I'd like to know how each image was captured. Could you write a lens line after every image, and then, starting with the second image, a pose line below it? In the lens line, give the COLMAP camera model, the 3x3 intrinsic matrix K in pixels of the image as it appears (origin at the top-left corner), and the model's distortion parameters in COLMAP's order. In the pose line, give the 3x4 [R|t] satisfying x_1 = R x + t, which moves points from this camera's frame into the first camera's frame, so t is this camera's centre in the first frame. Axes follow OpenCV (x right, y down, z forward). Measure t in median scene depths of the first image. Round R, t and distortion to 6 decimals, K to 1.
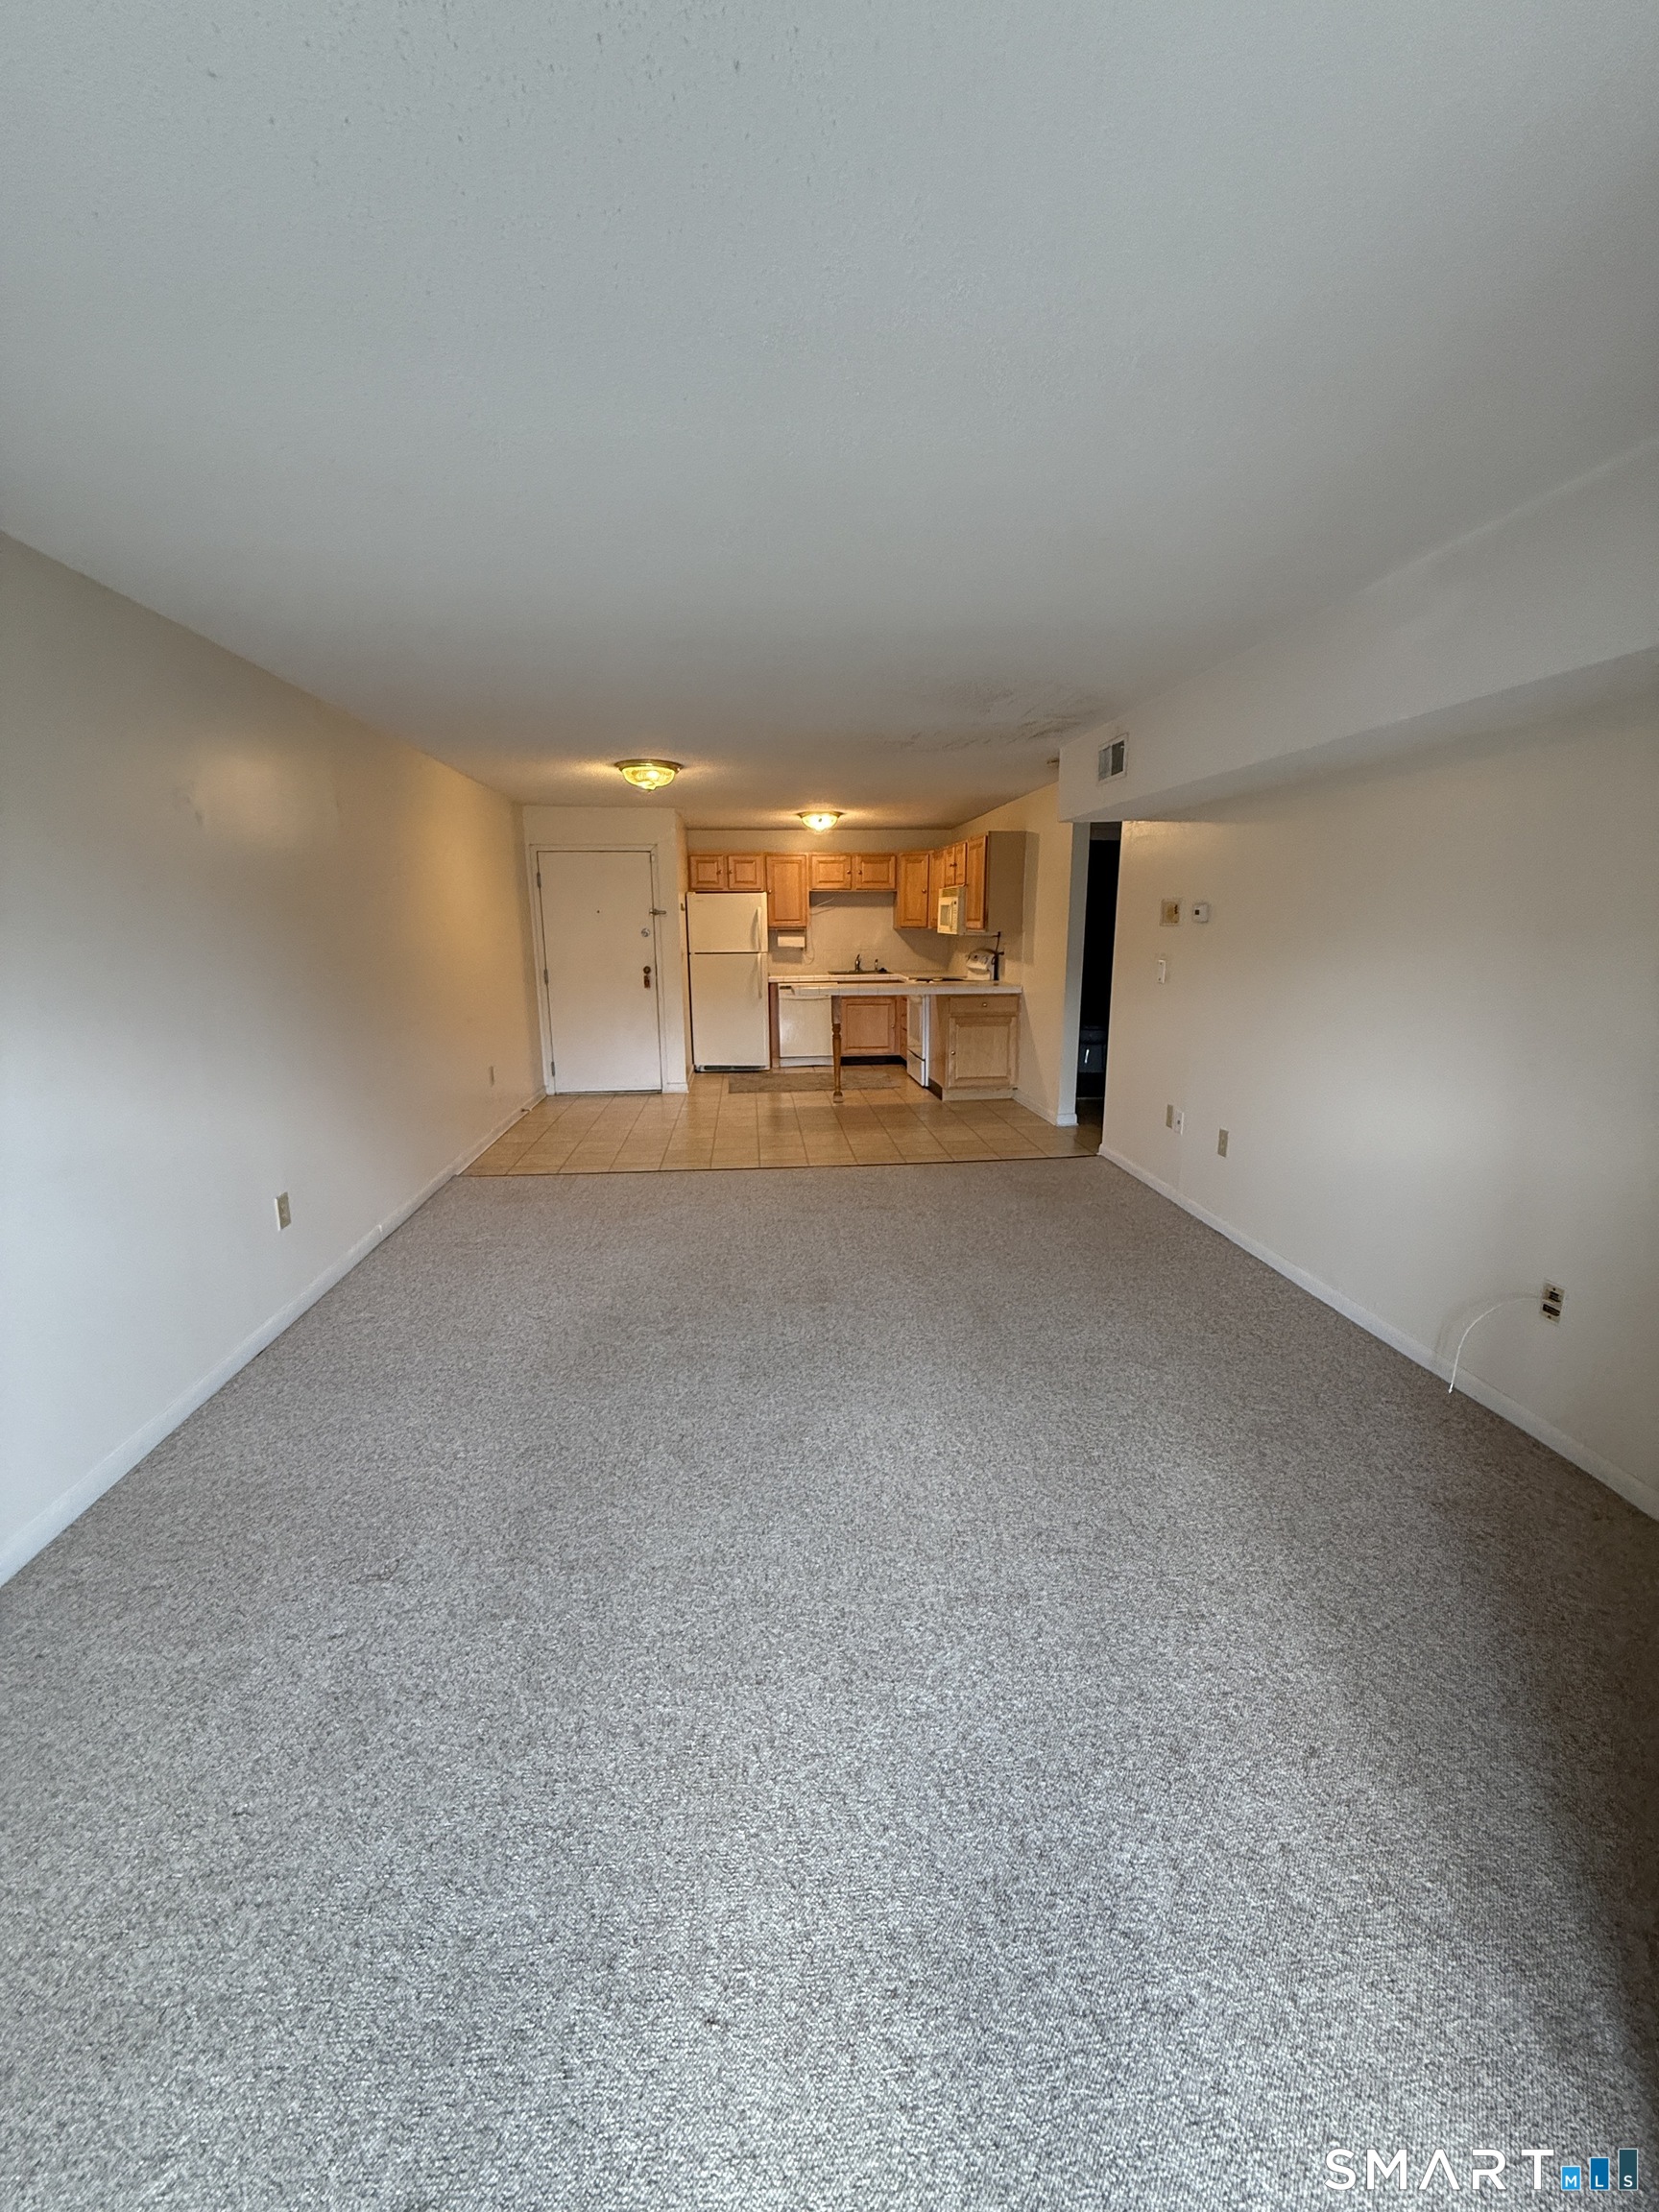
lens RADIAL K [[888.9, 0, 829.6], [0, 888.9, 1104.1], [0, 0, 1]] dist [0.002475, -0.000032]
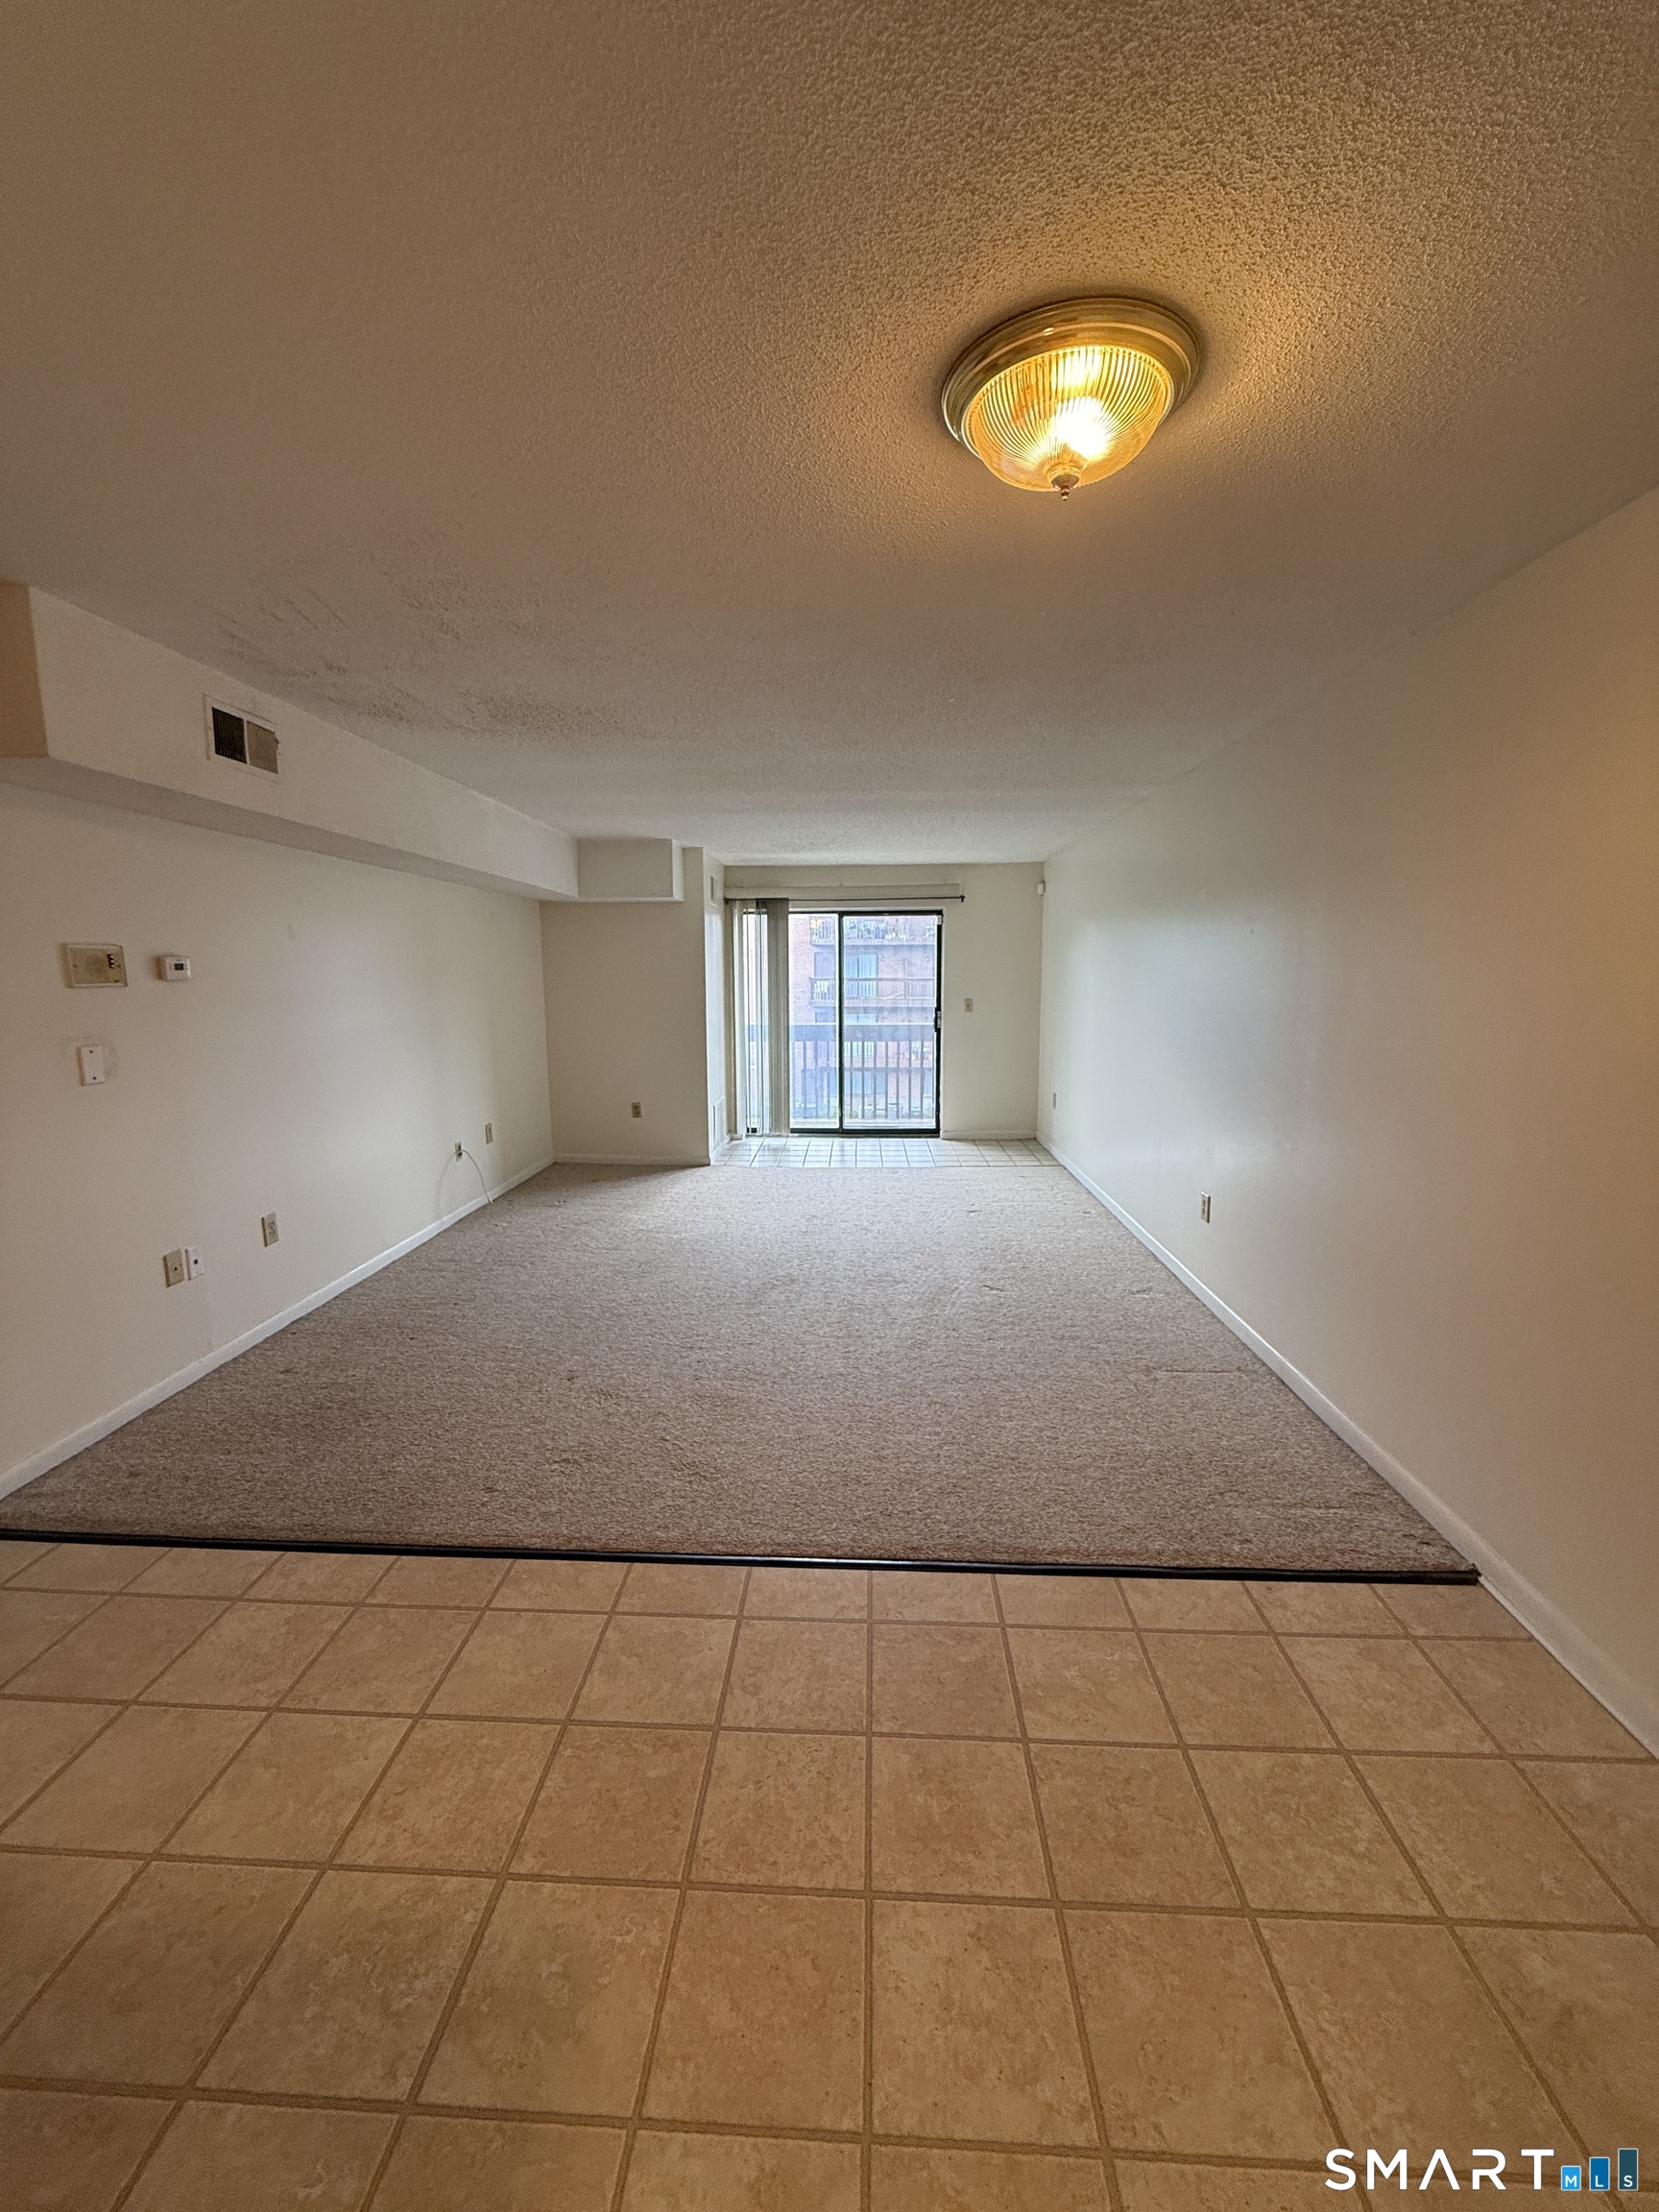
lens RADIAL K [[888.9, 0, 826.7], [0, 888.9, 1106.6], [0, 0, 1]] dist [0.002475, -0.000032]
pose [[-0.990087, -0.011227, 0.140004, -0.199972], [0.038797, 0.936155, 0.349440, -0.325856], [-0.134988, 0.351408, -0.926440, 1.564085]]
